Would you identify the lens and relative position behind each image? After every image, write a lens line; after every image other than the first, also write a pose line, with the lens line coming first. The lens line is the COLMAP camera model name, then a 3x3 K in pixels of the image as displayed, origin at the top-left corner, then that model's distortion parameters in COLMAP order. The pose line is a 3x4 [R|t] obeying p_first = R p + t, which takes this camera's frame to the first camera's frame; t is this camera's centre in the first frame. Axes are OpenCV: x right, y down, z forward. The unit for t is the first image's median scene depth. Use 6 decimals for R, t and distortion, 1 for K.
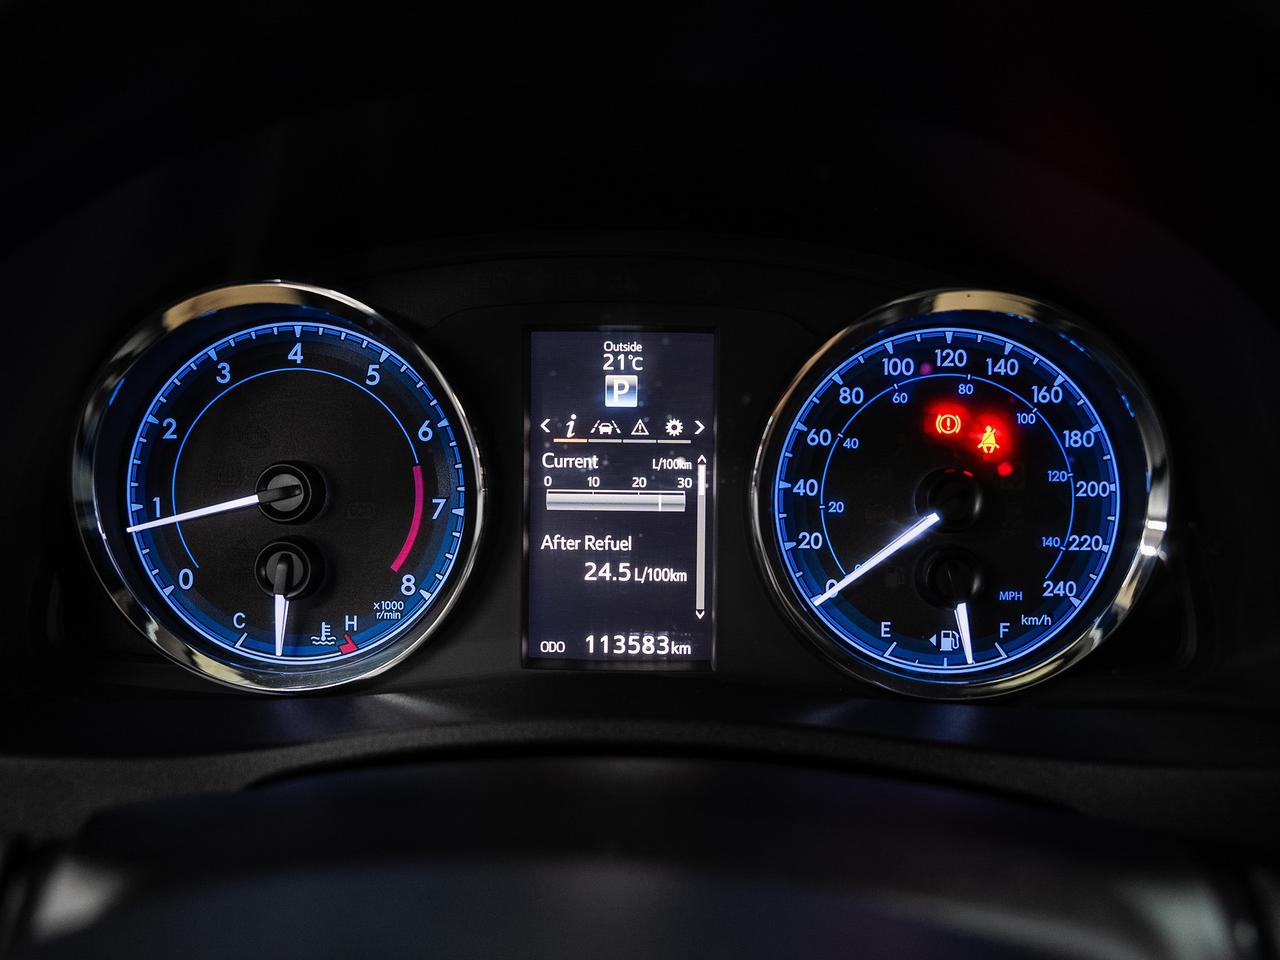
lens RADIAL K [[908.4, 0, 638.7], [0, 908.4, 476.7], [0, 0, 1]] dist [-0.000966, 0.001789]
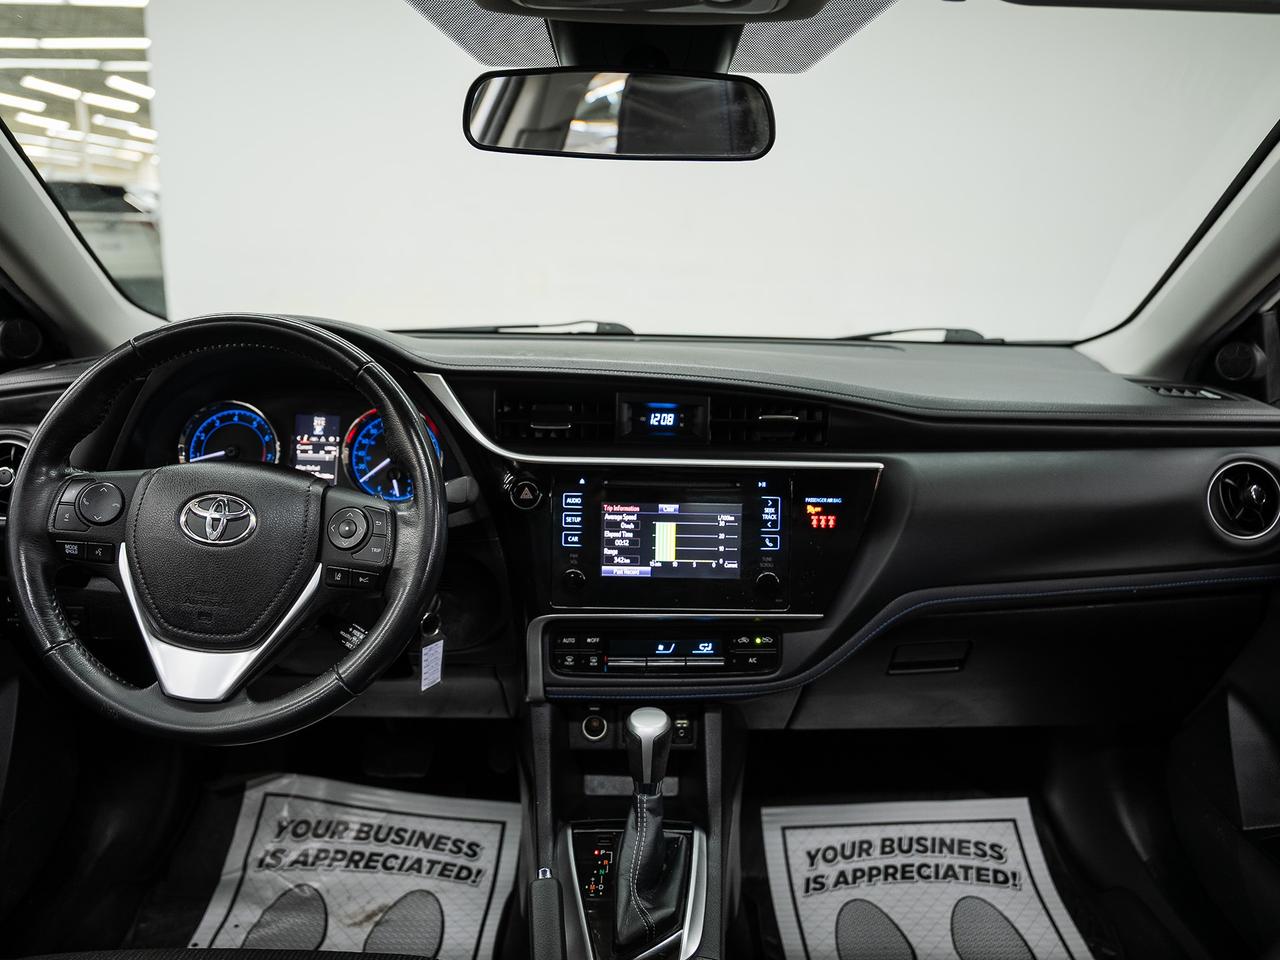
lens RADIAL K [[908.4, 0, 638.8], [0, 908.4, 483.4], [0, 0, 1]] dist [-0.000966, 0.001789]
pose [[0.998425, 0.017383, 0.053346, 1.187543], [-0.010558, 0.992019, -0.125643, 0.631758], [-0.055105, 0.124882, 0.990640, -3.030008]]
